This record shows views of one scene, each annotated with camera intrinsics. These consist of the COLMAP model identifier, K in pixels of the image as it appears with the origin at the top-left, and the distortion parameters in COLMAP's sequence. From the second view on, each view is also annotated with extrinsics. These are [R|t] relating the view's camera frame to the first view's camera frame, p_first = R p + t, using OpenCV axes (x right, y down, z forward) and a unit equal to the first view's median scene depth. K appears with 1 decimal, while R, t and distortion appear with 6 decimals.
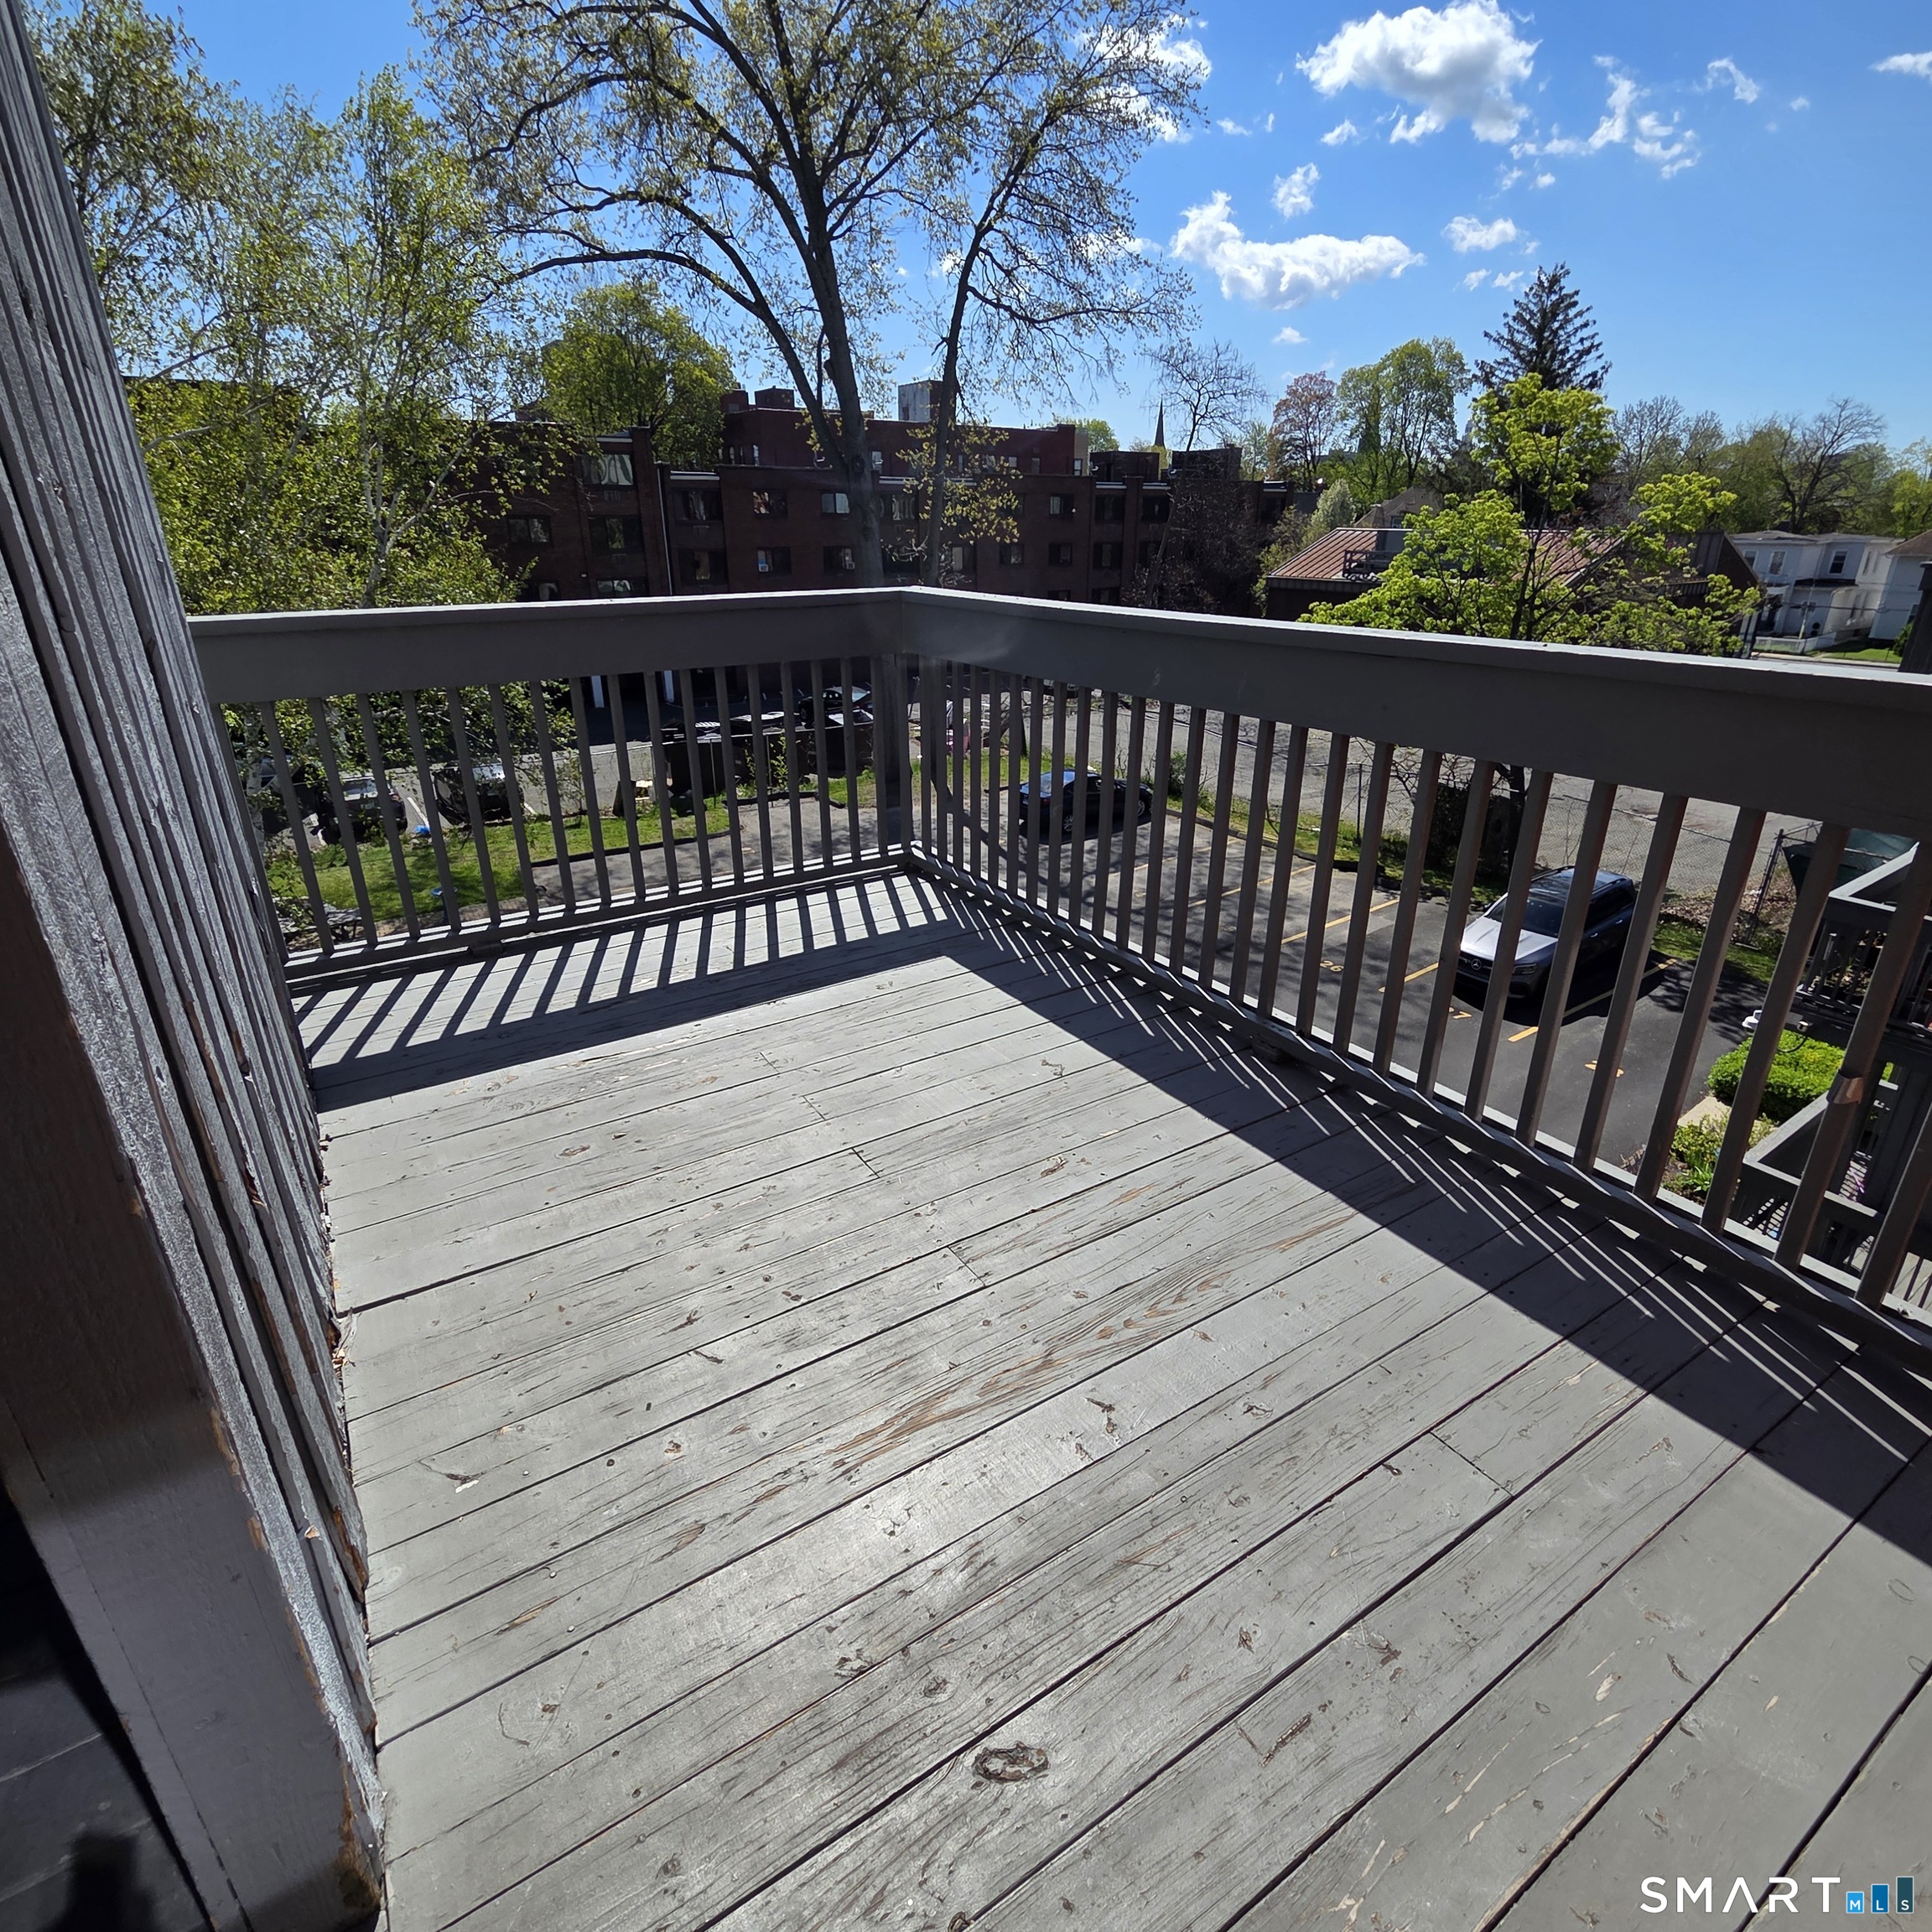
lens RADIAL K [[1051.0, 0, 958.3], [0, 1051.0, 958.8], [0, 0, 1]] dist [-0.004920, -0.001277]
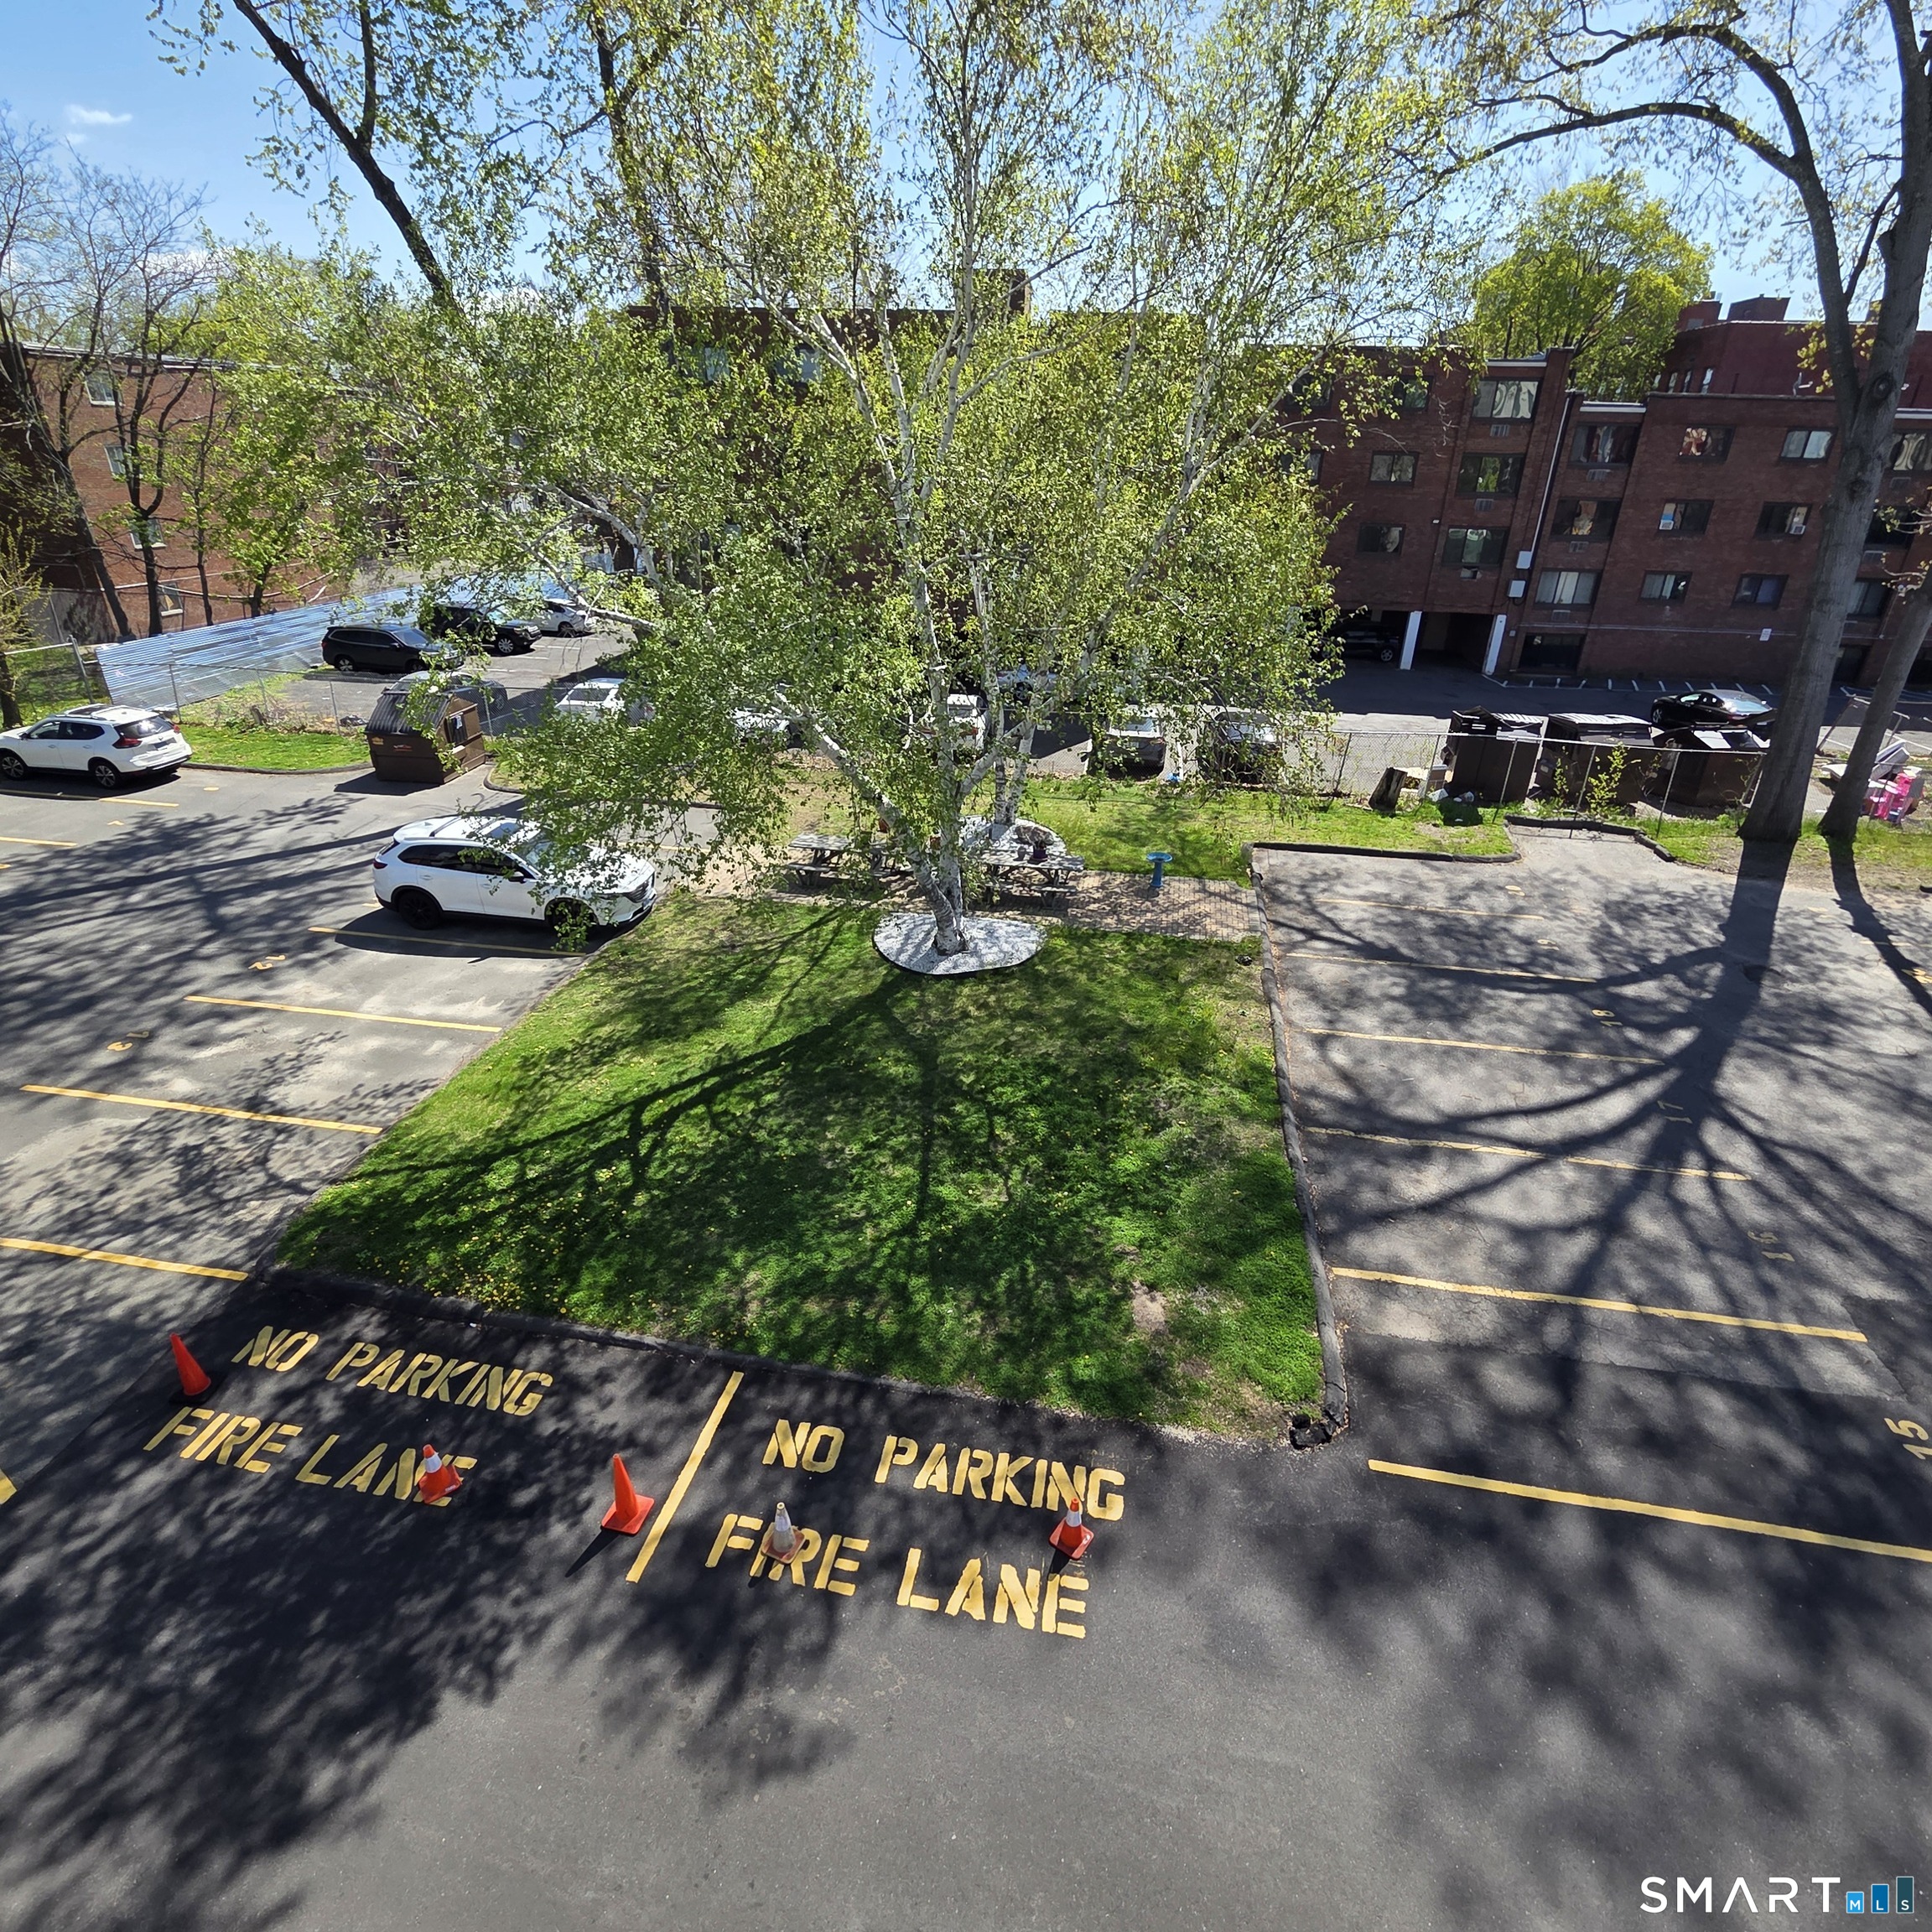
lens RADIAL K [[1051.0, 0, 958.3], [0, 1051.0, 958.8], [0, 0, 1]] dist [-0.004920, -0.001277]
pose [[0.745649, 0.306524, -0.591651, -0.027957], [-0.276385, 0.950204, 0.143961, -0.045547], [0.606316, 0.056178, 0.793237, 0.110332]]
